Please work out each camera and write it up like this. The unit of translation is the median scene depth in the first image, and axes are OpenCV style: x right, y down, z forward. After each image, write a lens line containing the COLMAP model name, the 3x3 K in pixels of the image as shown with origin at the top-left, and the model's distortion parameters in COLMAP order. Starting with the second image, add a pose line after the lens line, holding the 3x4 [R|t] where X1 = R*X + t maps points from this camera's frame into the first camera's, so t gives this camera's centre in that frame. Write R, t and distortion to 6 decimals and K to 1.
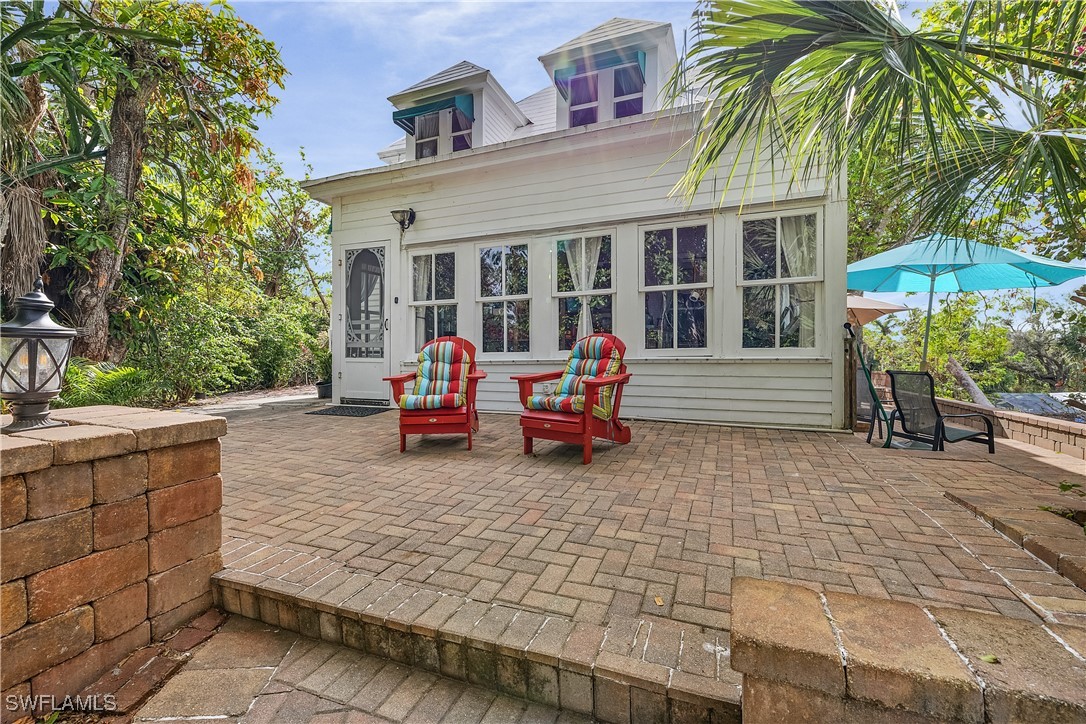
lens RADIAL K [[462.6, 0, 541.8], [0, 462.6, 348.3], [0, 0, 1]] dist [0.001248, -0.000101]
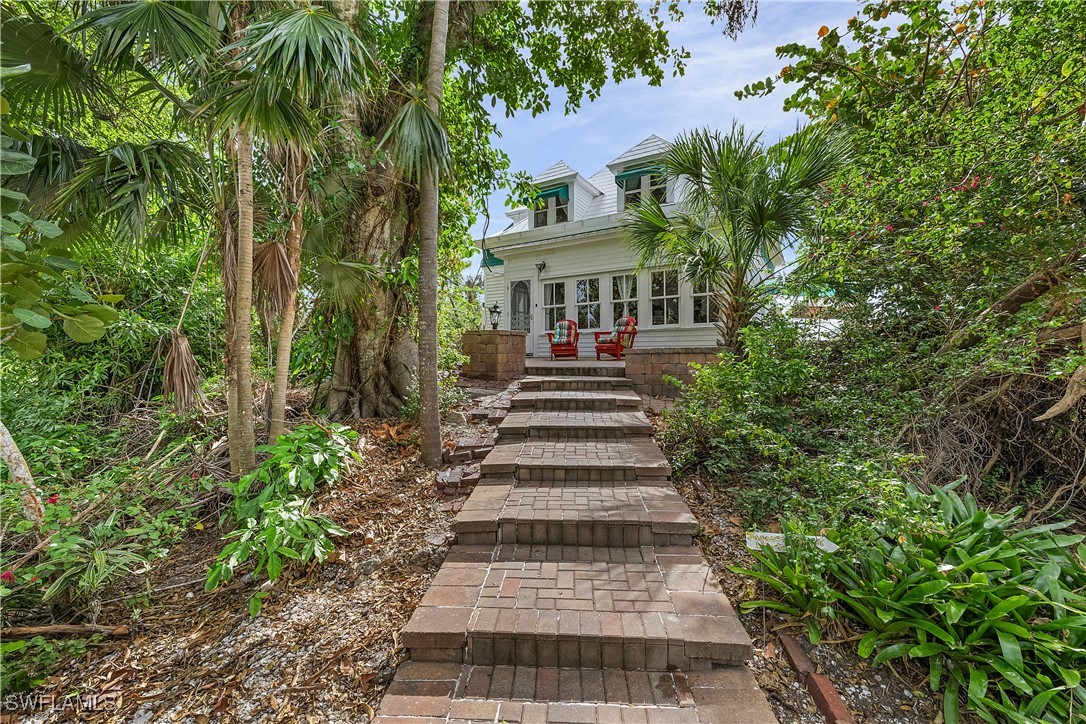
lens RADIAL K [[462.6, 0, 541.8], [0, 462.6, 348.3], [0, 0, 1]] dist [0.001248, -0.000101]
pose [[0.986059, -0.001339, -0.166391, 0.064605], [-0.000739, 0.999922, -0.012430, 0.127665], [0.166395, 0.012379, 0.985981, -1.158095]]
